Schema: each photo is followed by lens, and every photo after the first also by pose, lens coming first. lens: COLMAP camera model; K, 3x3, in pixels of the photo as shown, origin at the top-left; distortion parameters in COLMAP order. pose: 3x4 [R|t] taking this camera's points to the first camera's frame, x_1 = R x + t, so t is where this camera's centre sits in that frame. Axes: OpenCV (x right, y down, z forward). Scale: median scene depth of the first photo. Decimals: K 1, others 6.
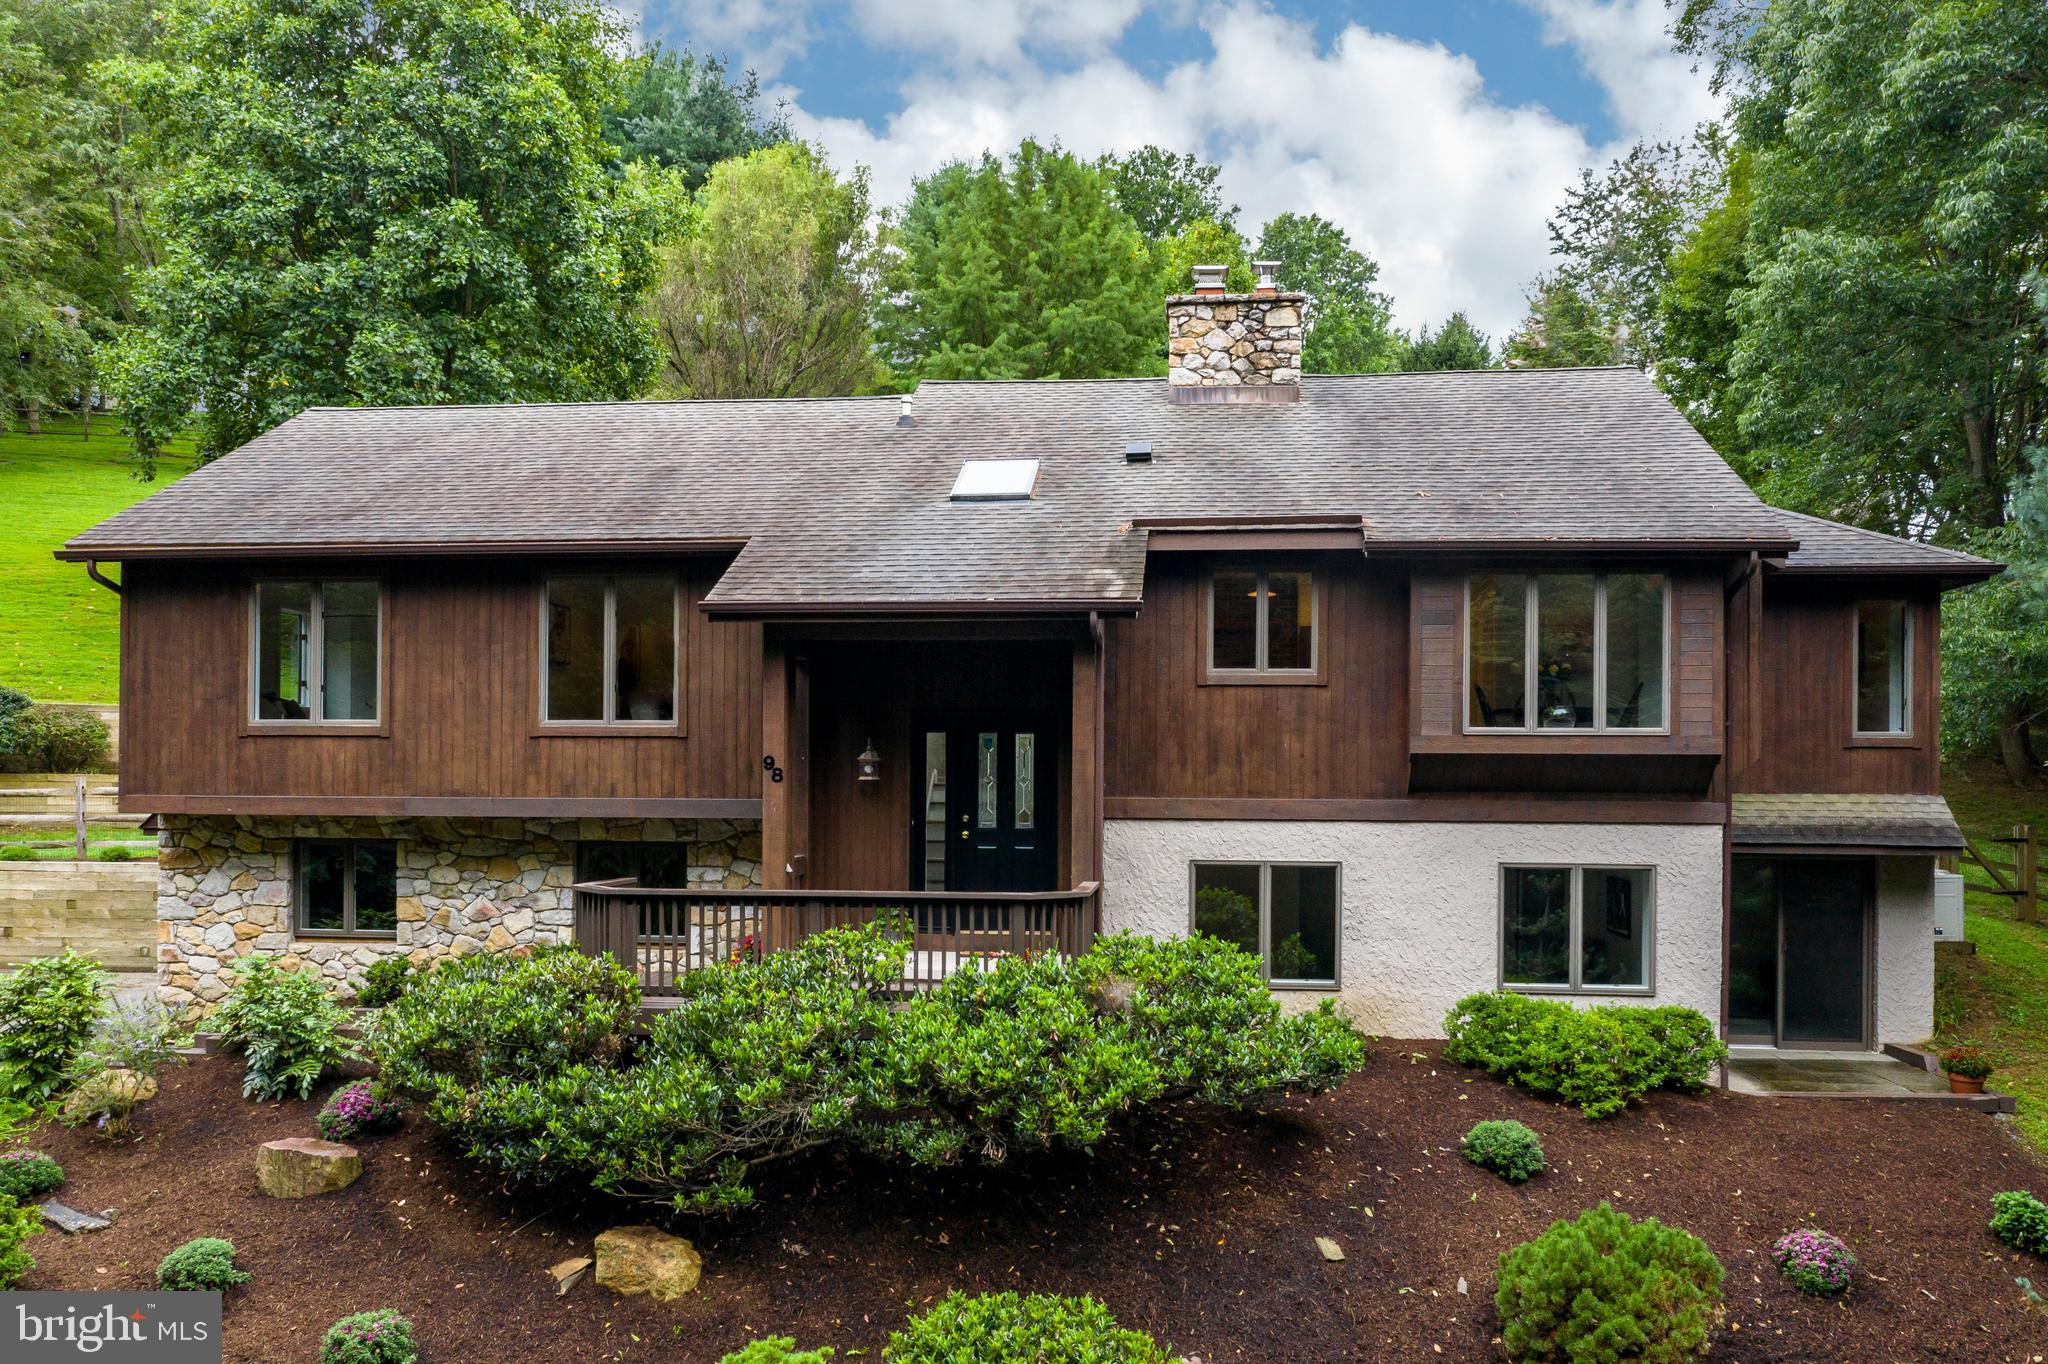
lens RADIAL K [[1704.1, 0, 1051.2], [0, 1704.1, 793.6], [0, 0, 1]] dist [-0.009384, 0.000370]
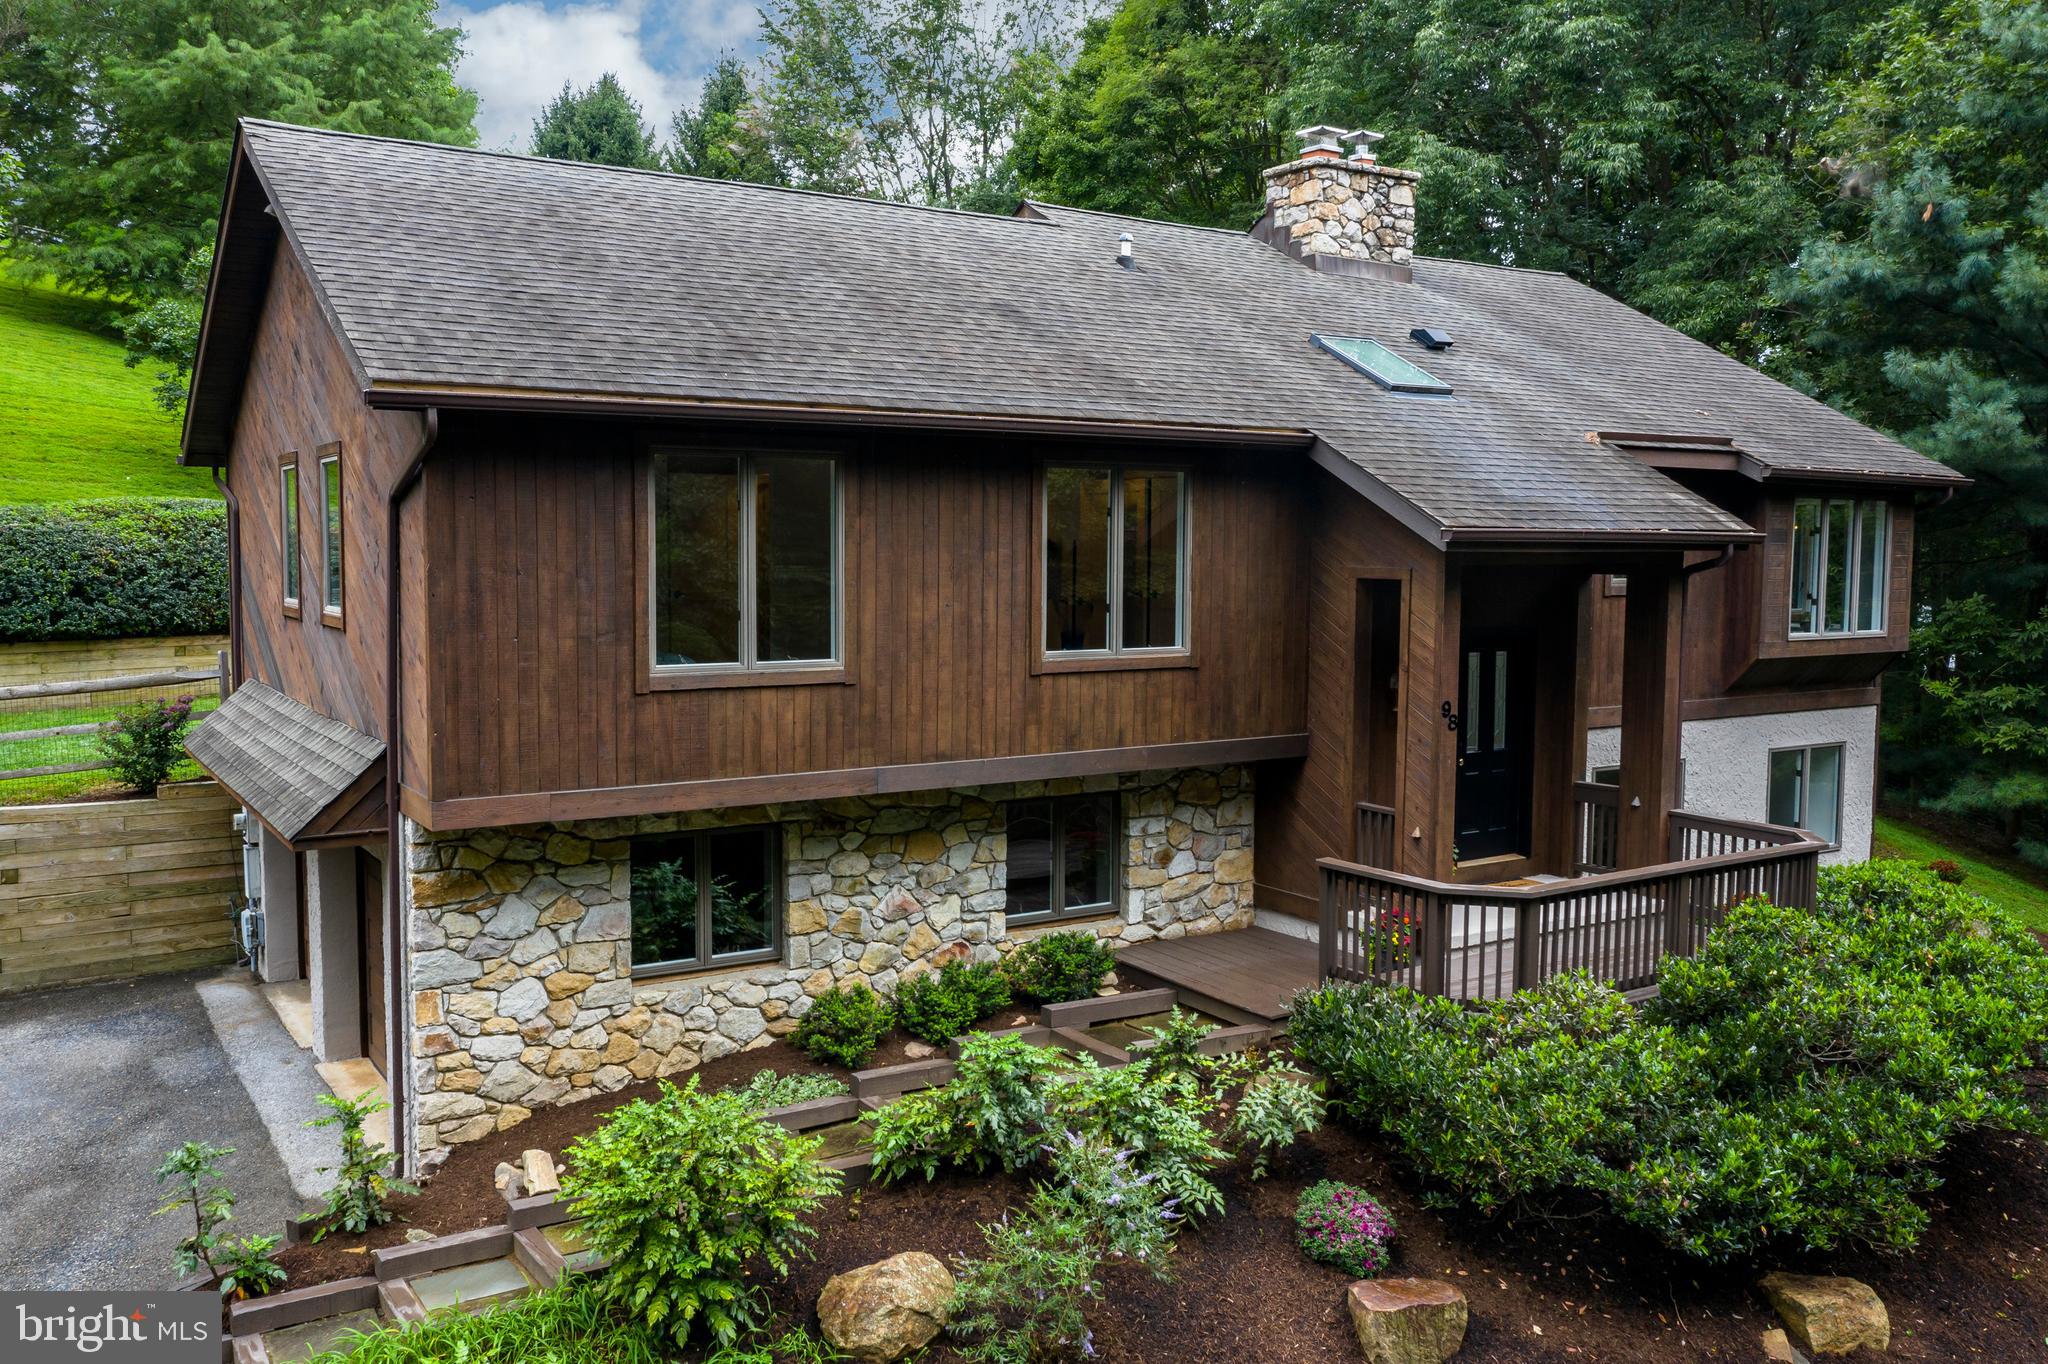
lens RADIAL K [[1683.1, 0, 1040.6], [0, 1683.1, 689.0], [0, 0, 1]] dist [-0.014622, 0.008619]
pose [[0.771011, -0.056294, 0.634329, -0.749075], [0.000603, 0.996149, 0.087670, -0.089322], [-0.636821, -0.067212, 0.768076, 0.409310]]
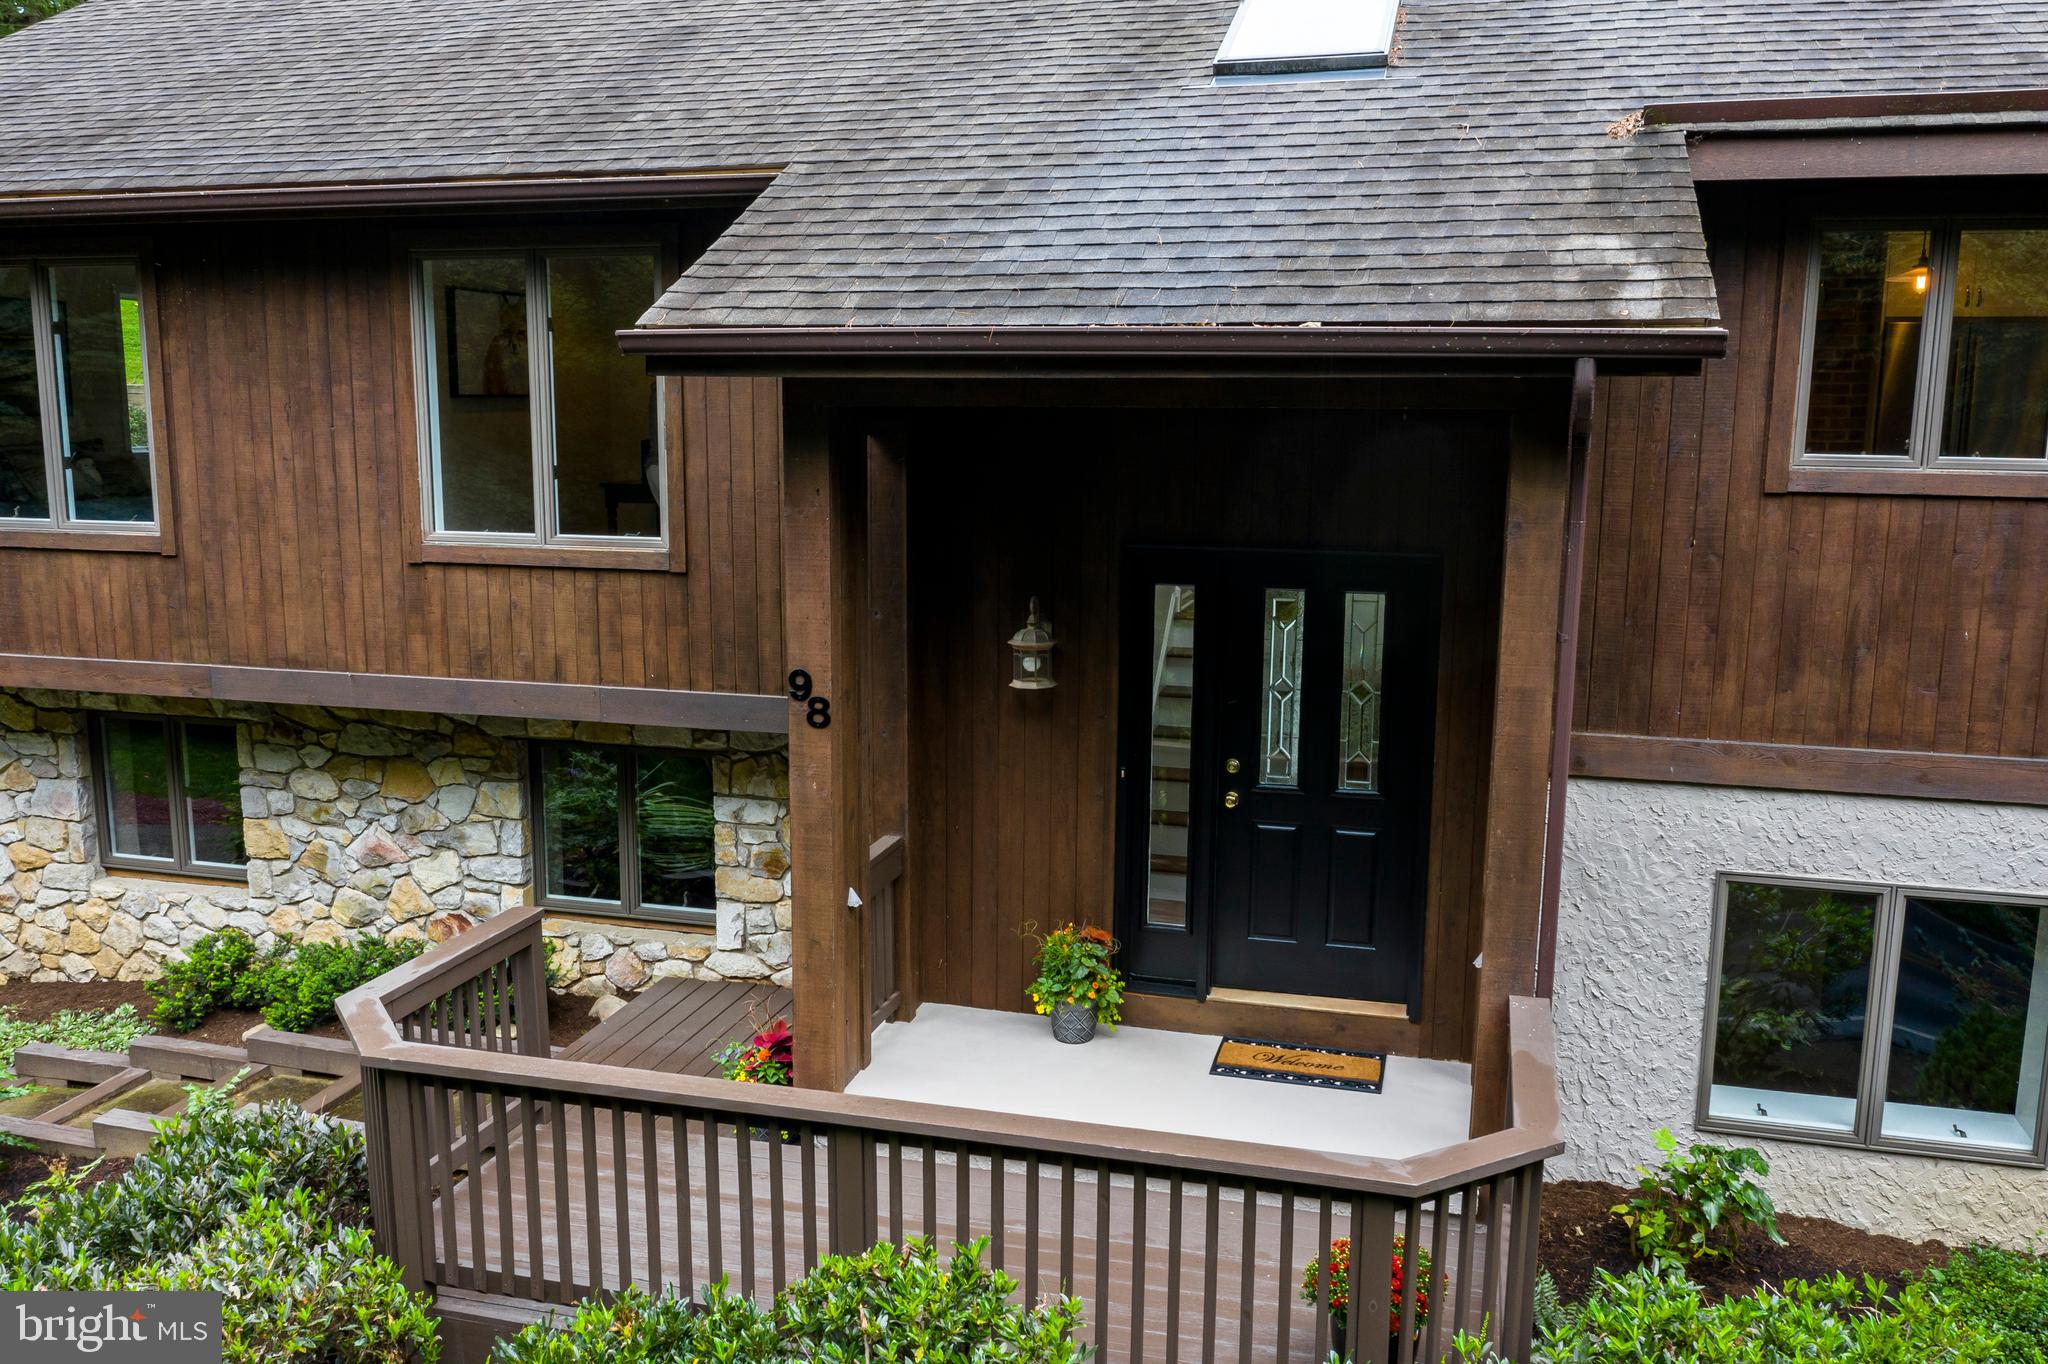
lens RADIAL K [[1683.1, 0, 1040.6], [0, 1683.1, 689.0], [0, 0, 1]] dist [-0.014622, 0.008619]
pose [[0.988037, 0.027533, -0.151737, -0.030143], [-0.002112, 0.986256, 0.165210, -0.078602], [0.154201, -0.162914, 0.974516, 0.496119]]
